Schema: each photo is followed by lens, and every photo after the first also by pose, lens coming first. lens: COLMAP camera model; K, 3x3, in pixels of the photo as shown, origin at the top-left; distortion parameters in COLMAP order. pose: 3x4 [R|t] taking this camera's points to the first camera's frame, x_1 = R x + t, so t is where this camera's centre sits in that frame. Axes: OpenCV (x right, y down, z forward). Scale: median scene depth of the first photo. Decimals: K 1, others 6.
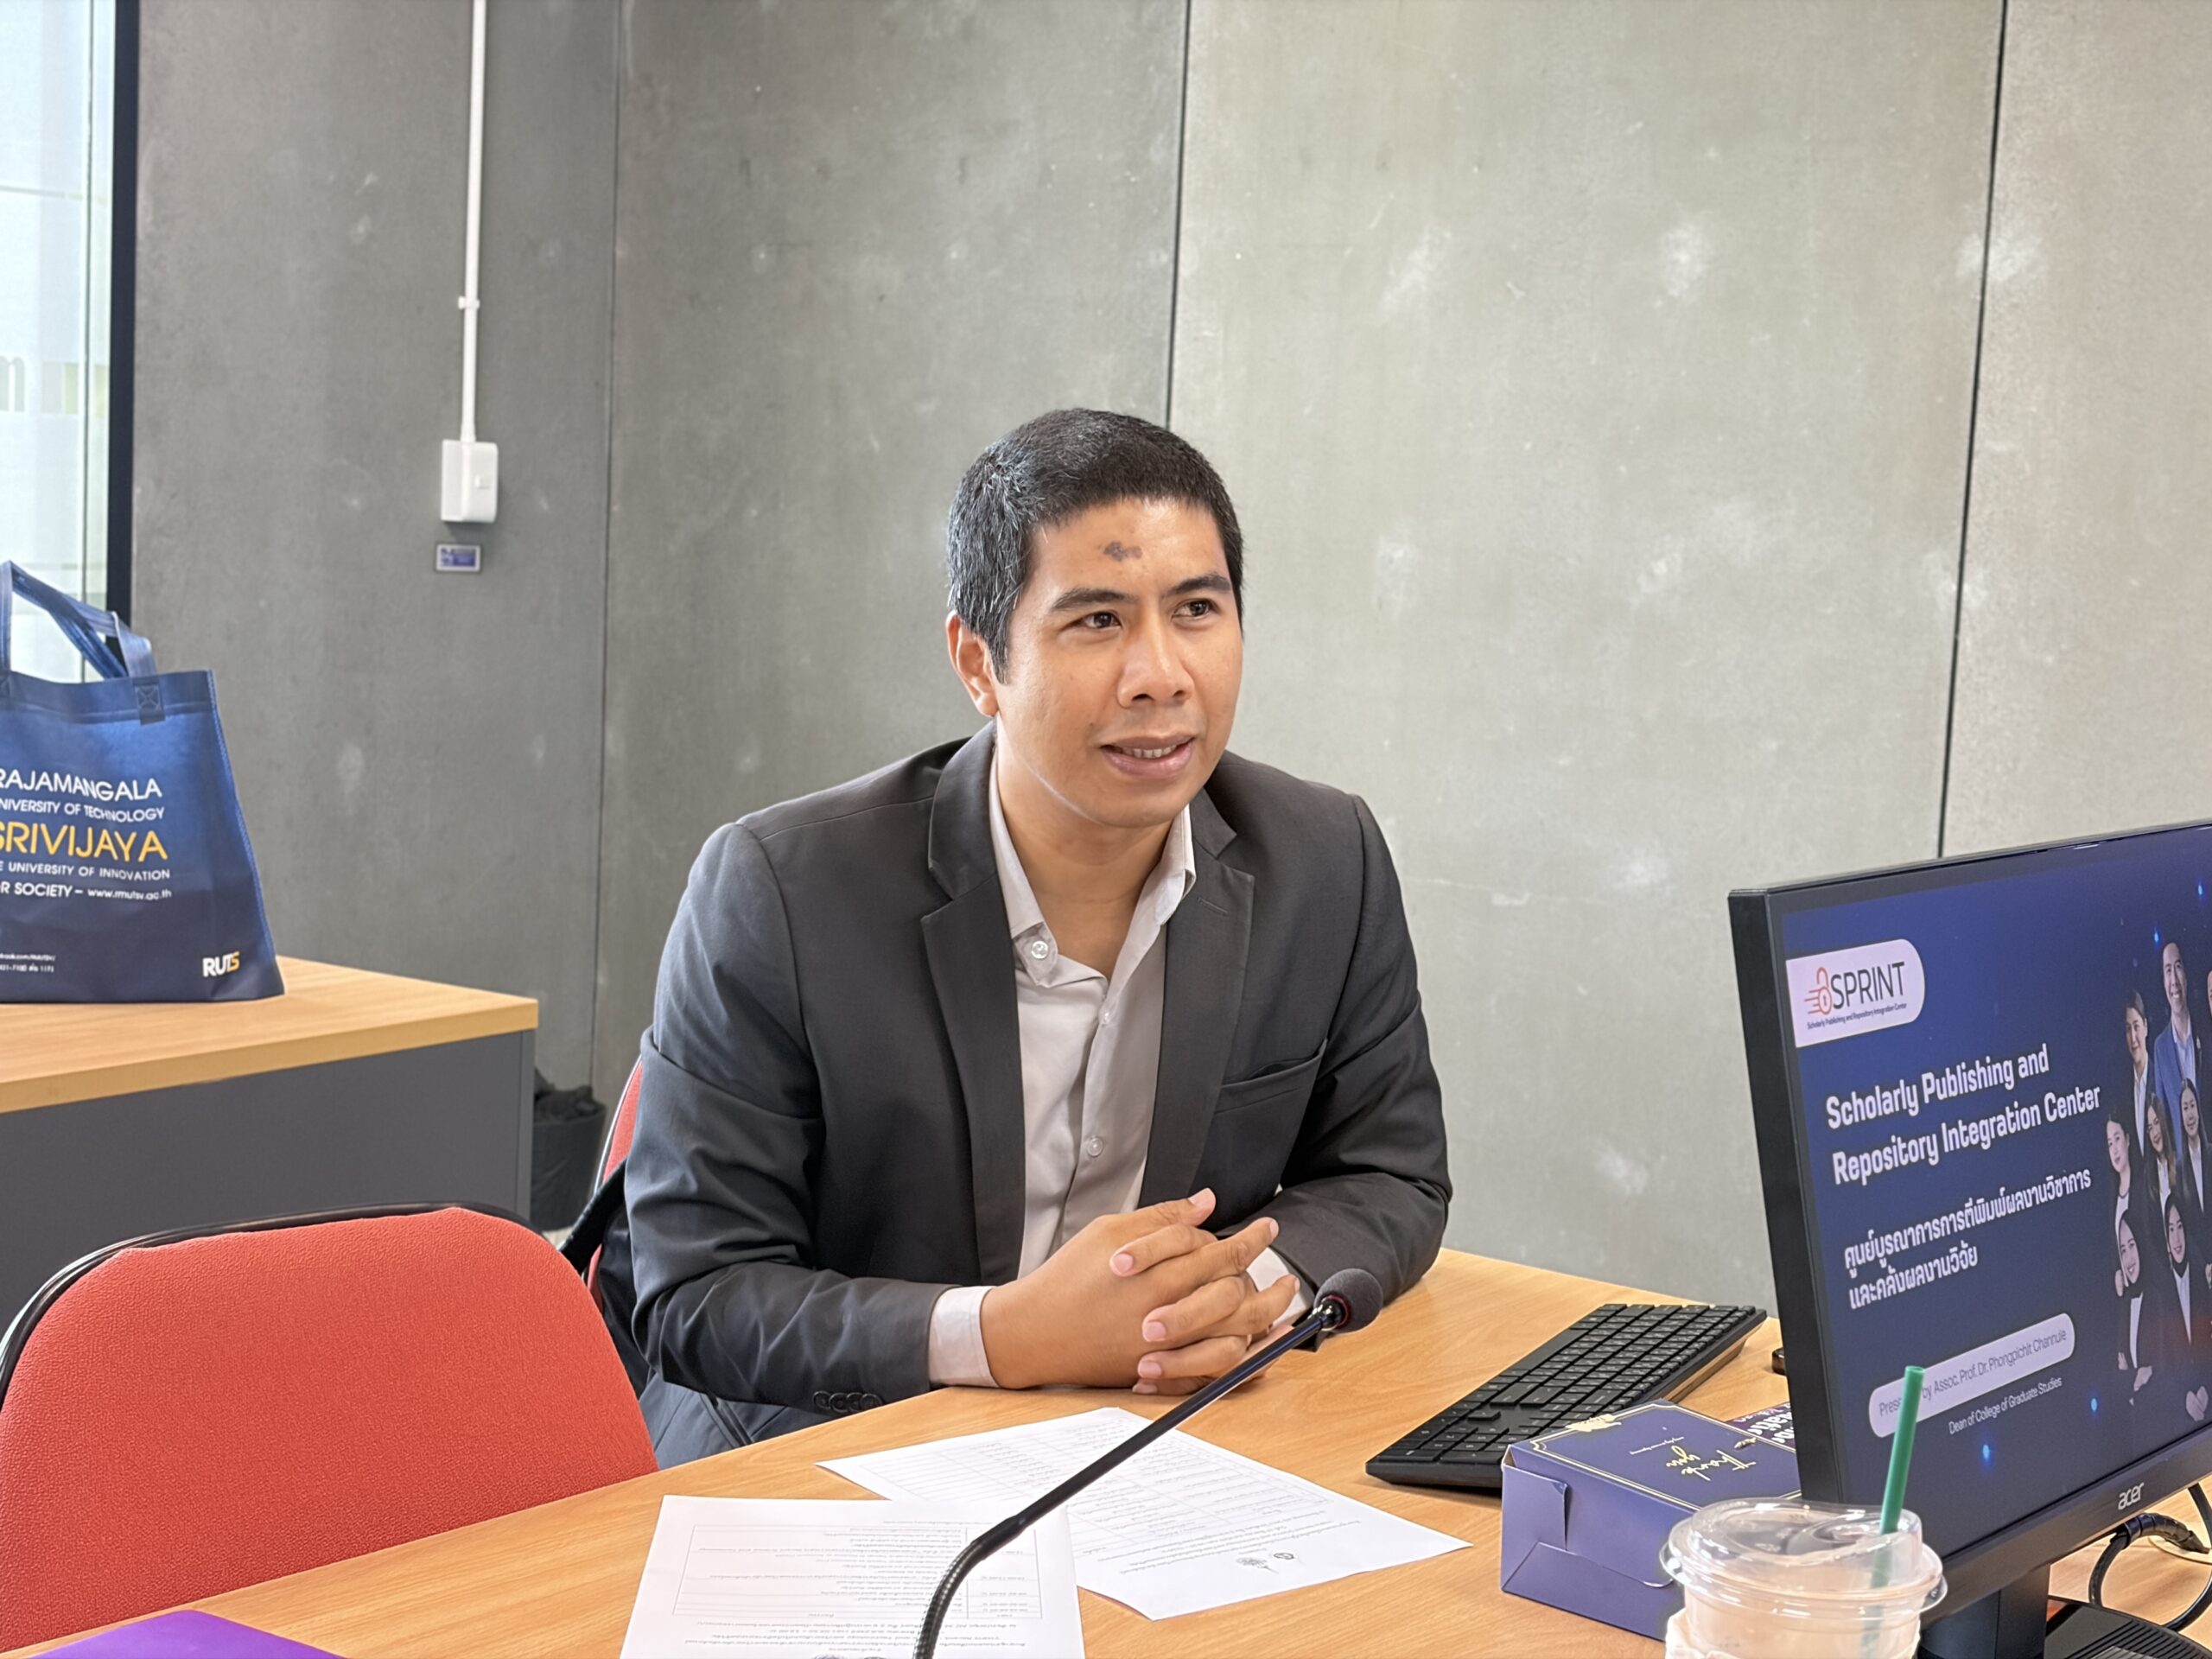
lens RADIAL K [[3476.6, 0, 1108.6], [0, 3476.6, 844.2], [0, 0, 1]] dist [0.100665, 0.000000]
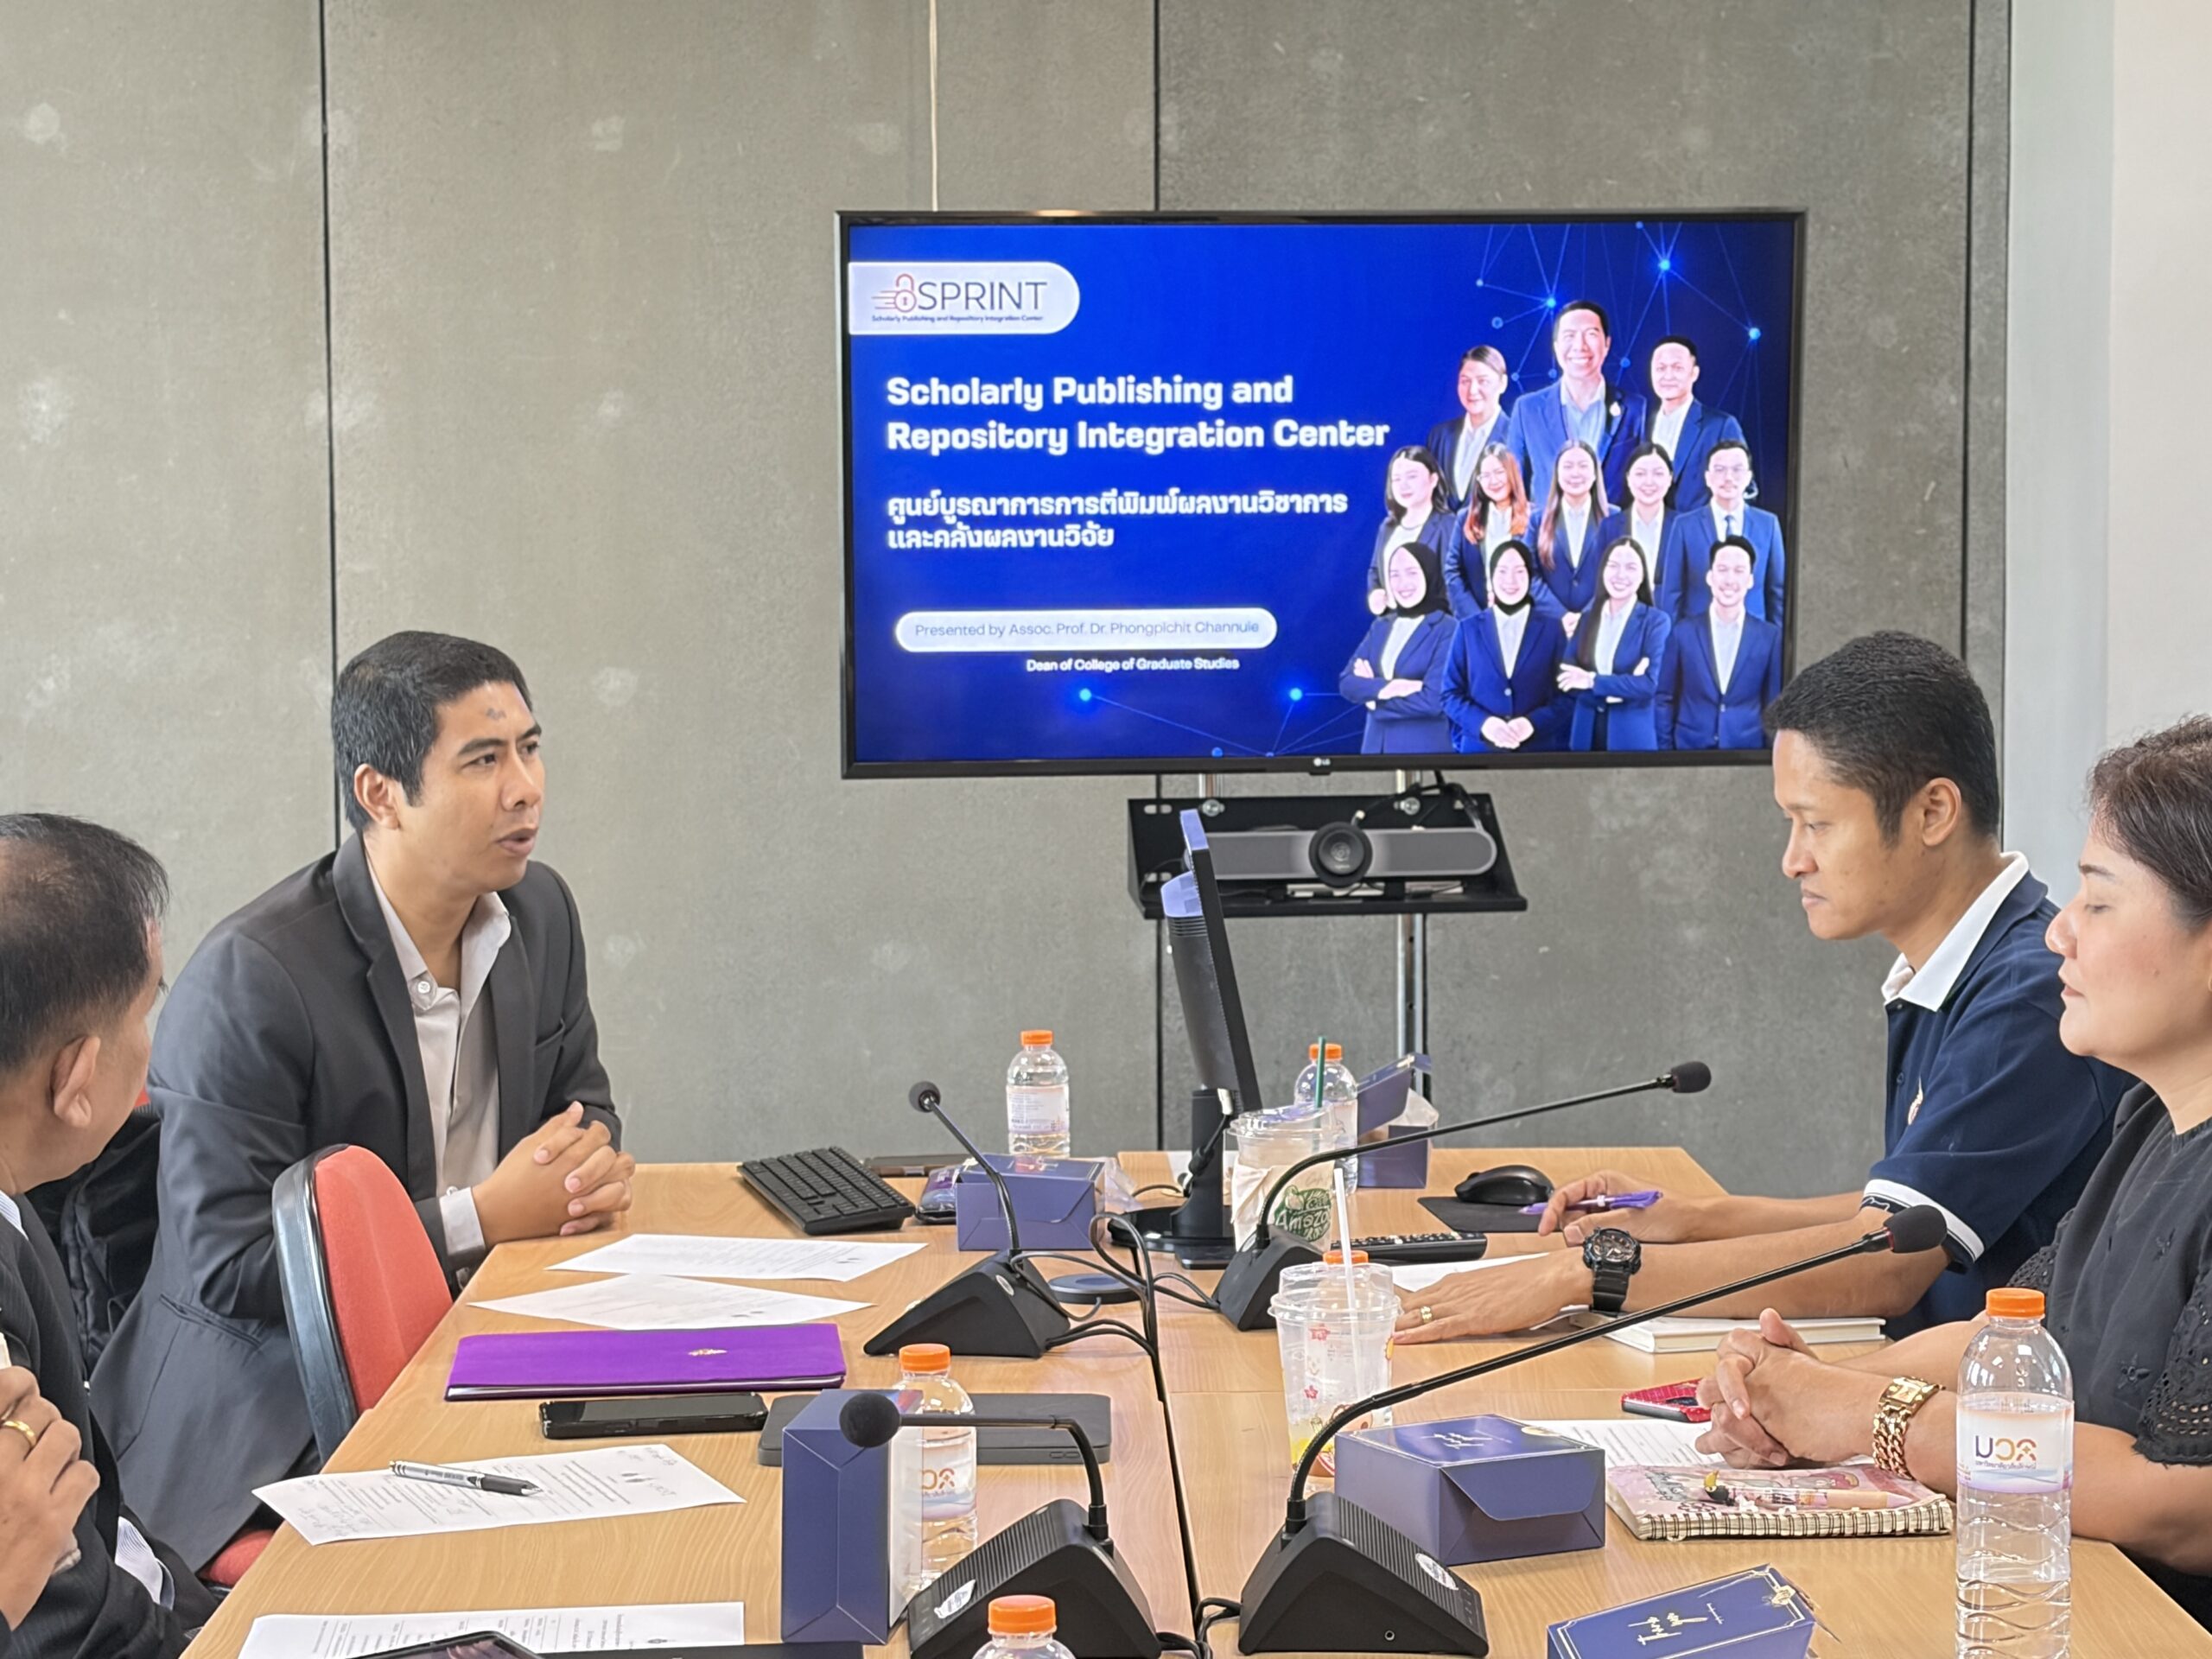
lens RADIAL K [[4591.7, 0, 1118.6], [0, 4591.7, 838.0], [0, 0, 1]] dist [0.157869, 0.000000]
pose [[0.766477, -0.088394, 0.636160, -0.535176], [0.105021, 0.994402, 0.011636, -0.012784], [-0.633627, 0.057891, 0.771470, -0.354919]]
